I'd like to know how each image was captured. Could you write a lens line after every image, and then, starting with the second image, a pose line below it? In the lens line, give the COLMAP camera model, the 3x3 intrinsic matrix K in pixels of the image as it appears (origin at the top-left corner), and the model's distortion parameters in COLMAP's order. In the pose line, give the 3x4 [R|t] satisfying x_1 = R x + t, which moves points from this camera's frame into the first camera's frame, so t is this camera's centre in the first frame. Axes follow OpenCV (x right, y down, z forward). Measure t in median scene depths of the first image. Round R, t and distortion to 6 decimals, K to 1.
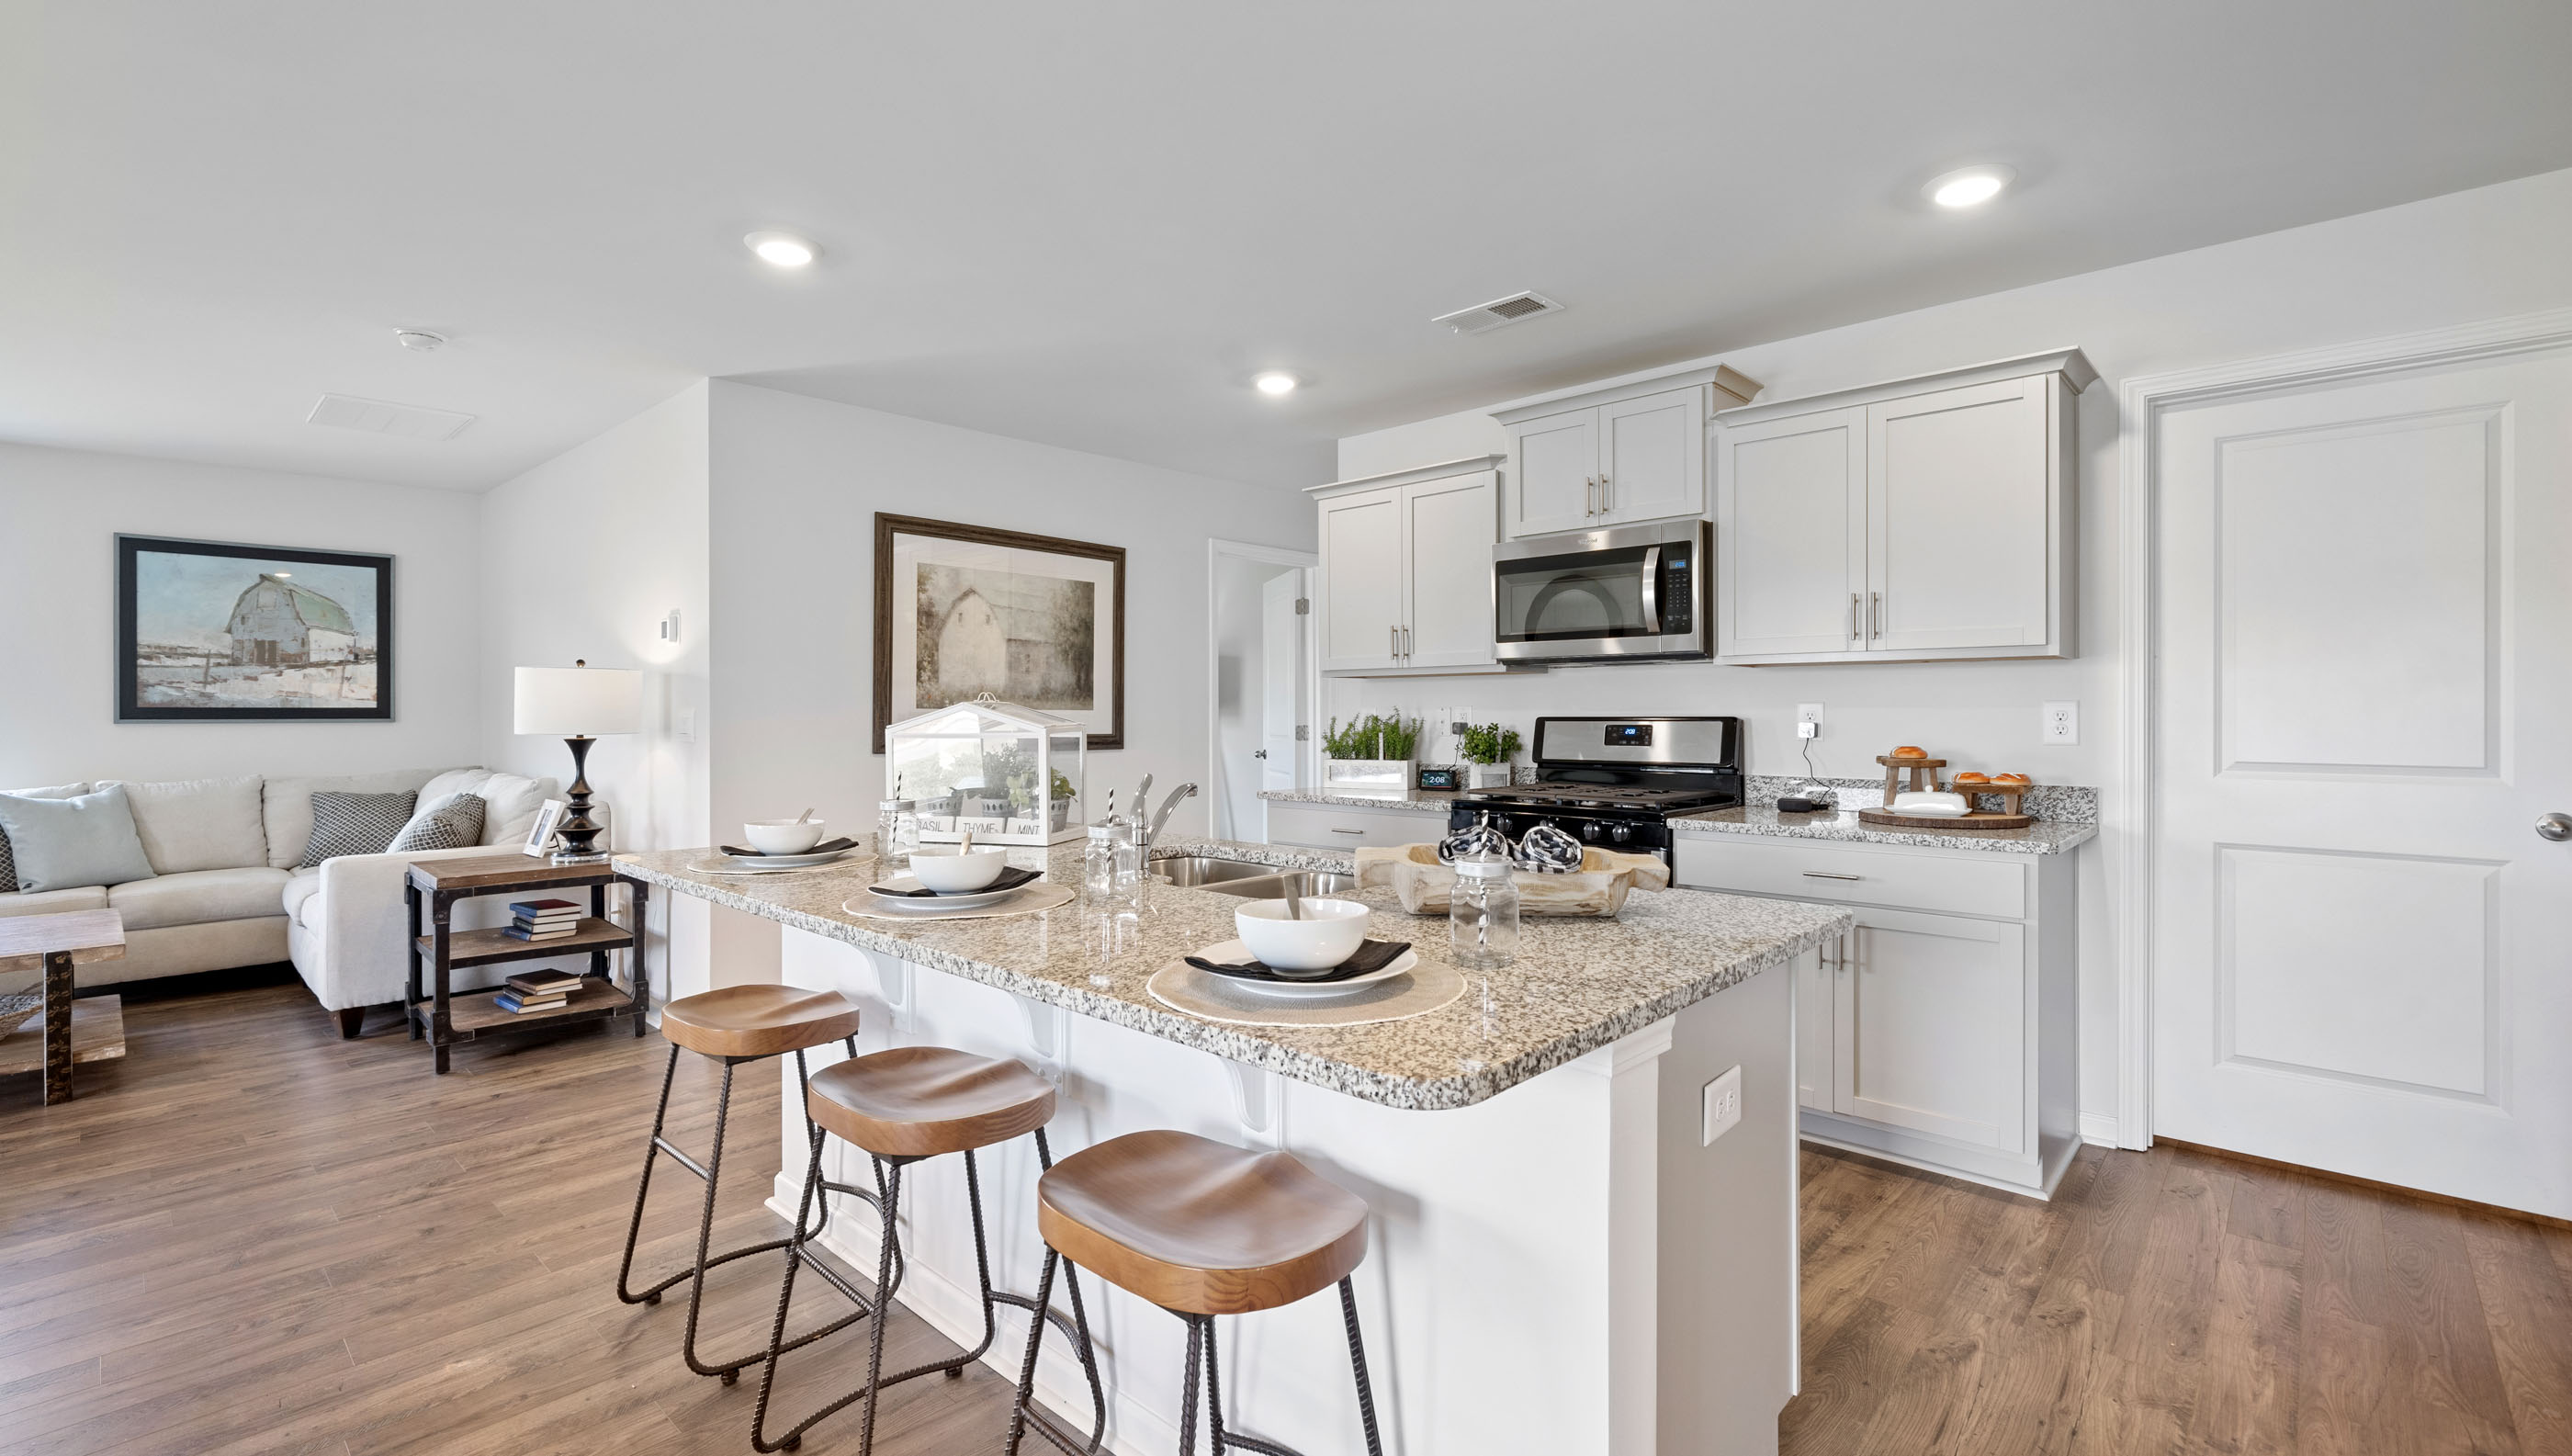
lens RADIAL K [[1121.2, 0, 1294.8], [0, 1121.2, 710.2], [0, 0, 1]] dist [0.001738, -0.000409]
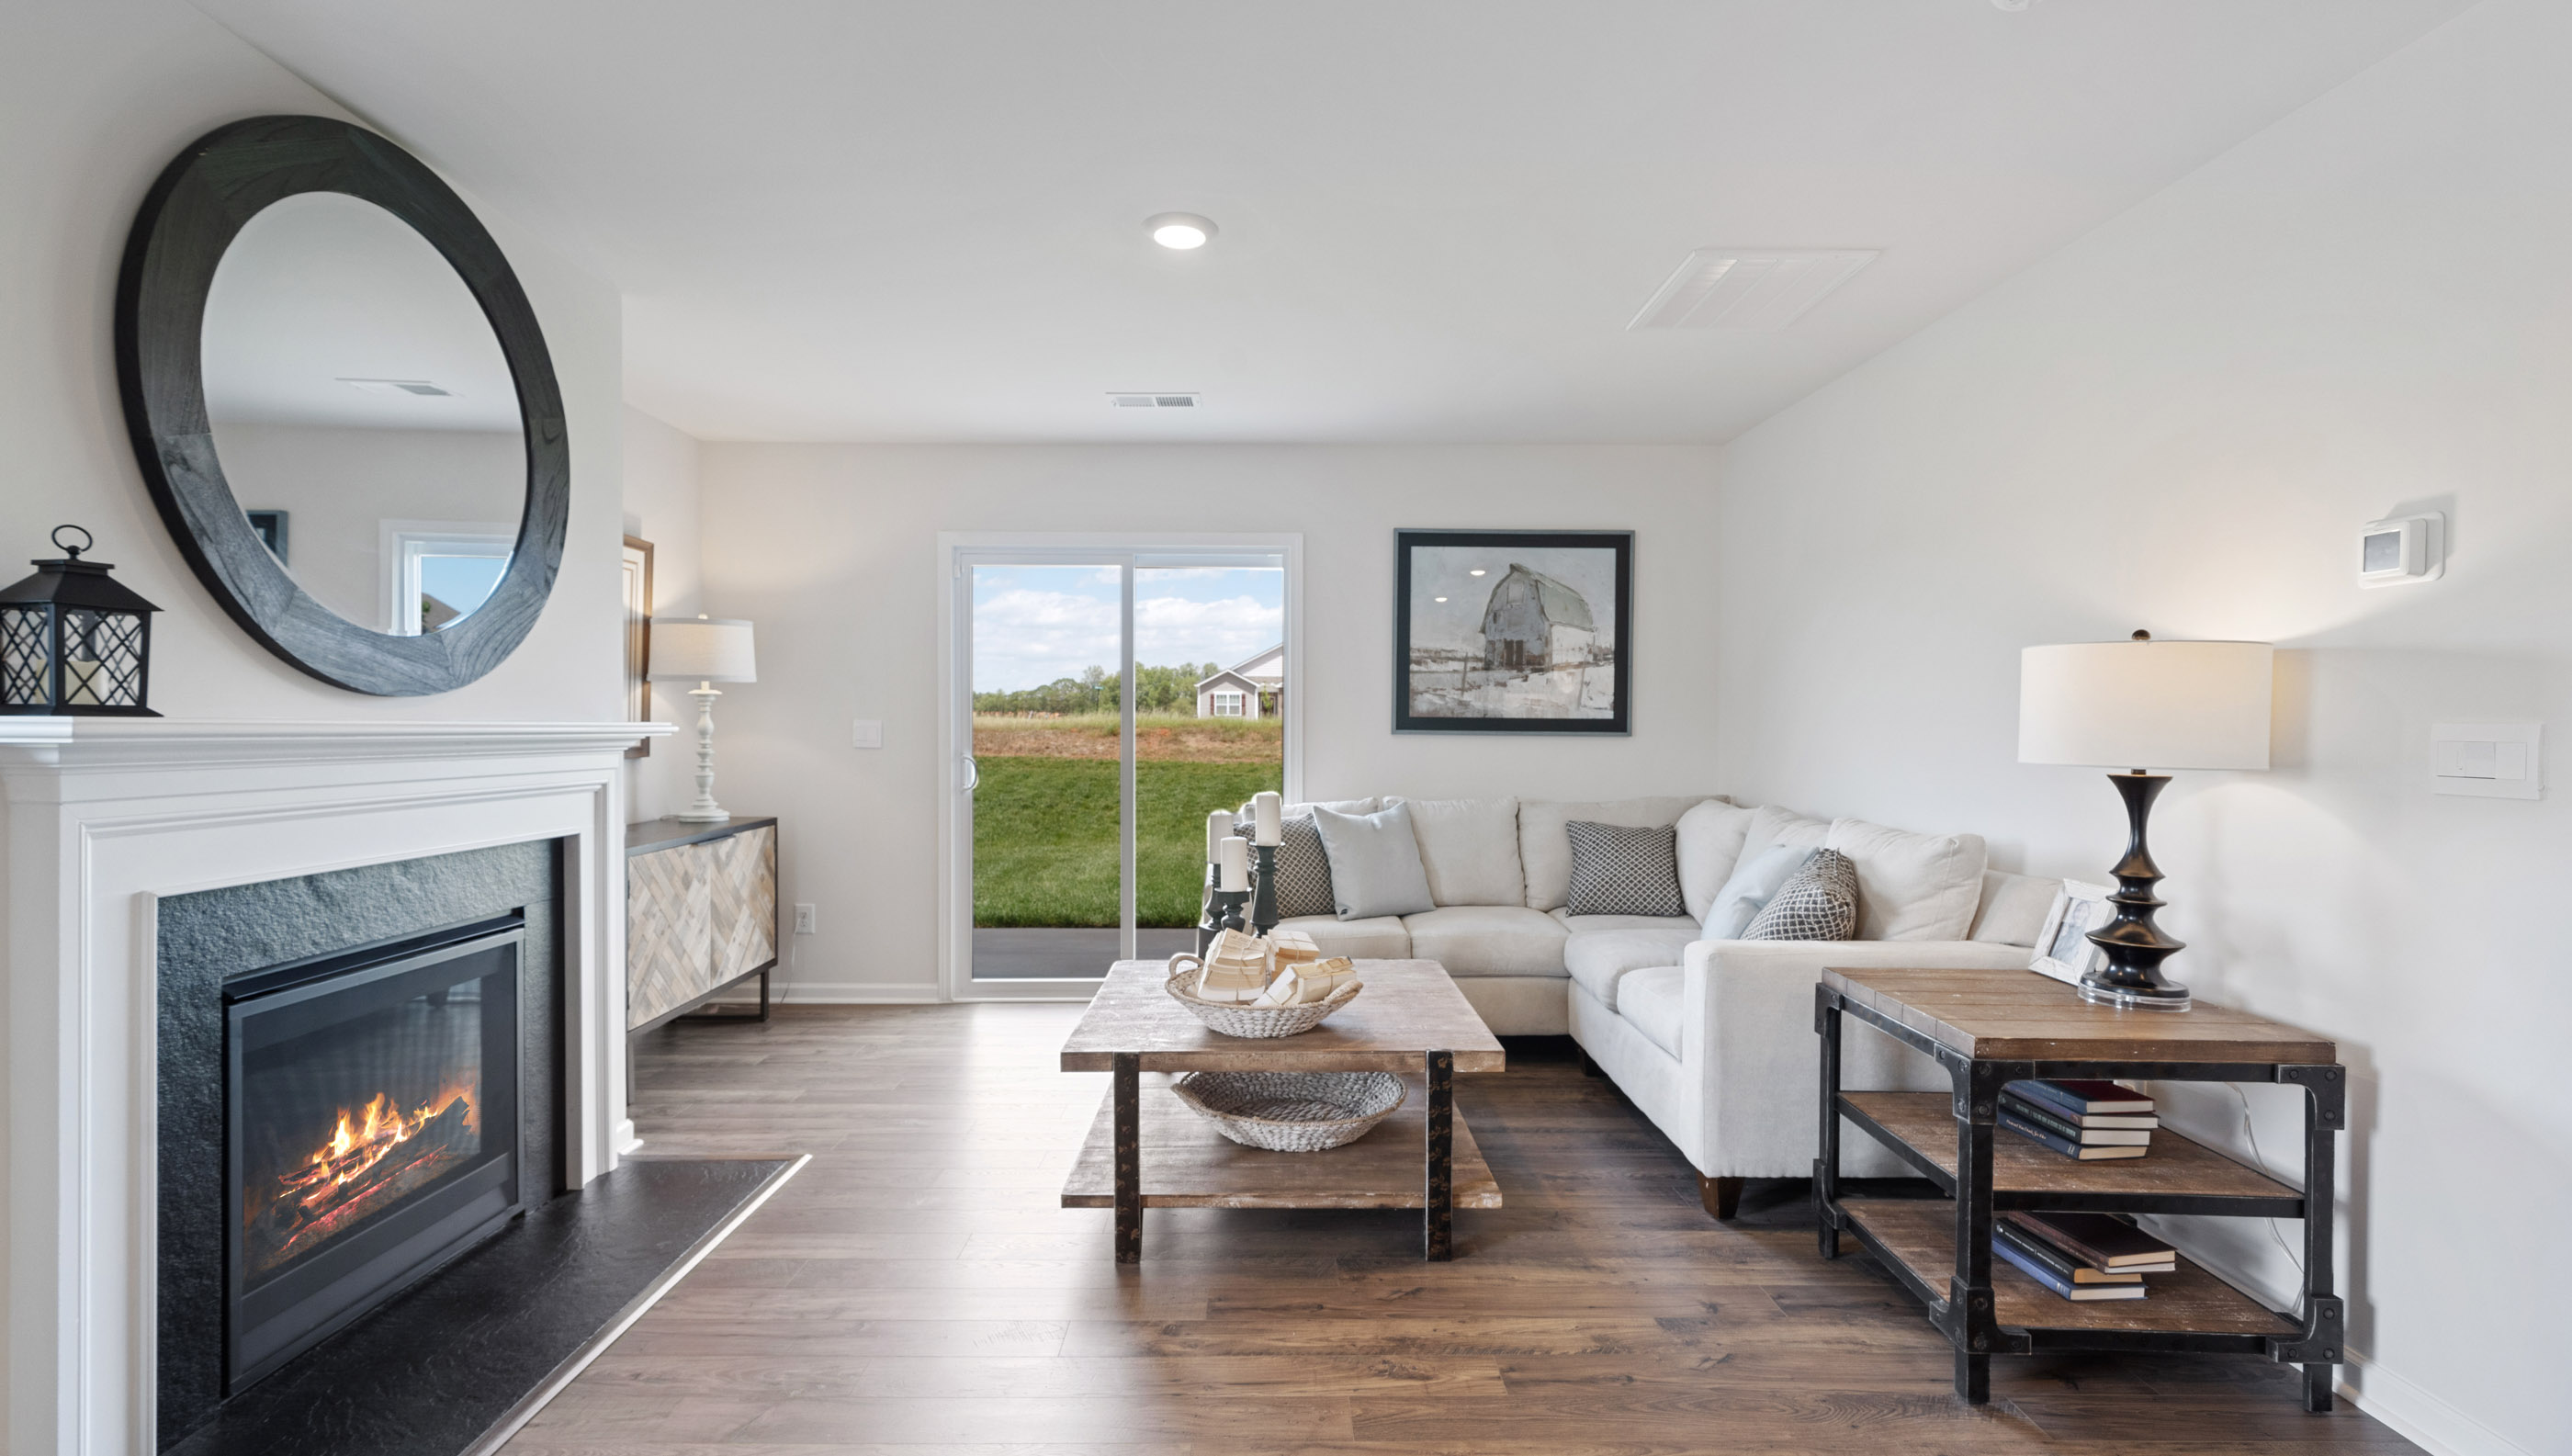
lens RADIAL K [[1121.2, 0, 1280.0], [0, 1121.2, 730.3], [0, 0, 1]] dist [0.001738, -0.000409]
pose [[0.692409, 0.008886, -0.721451, -0.443104], [-0.008527, 0.999955, 0.004132, 0.005320], [0.721455, 0.003291, 0.692453, 0.288975]]
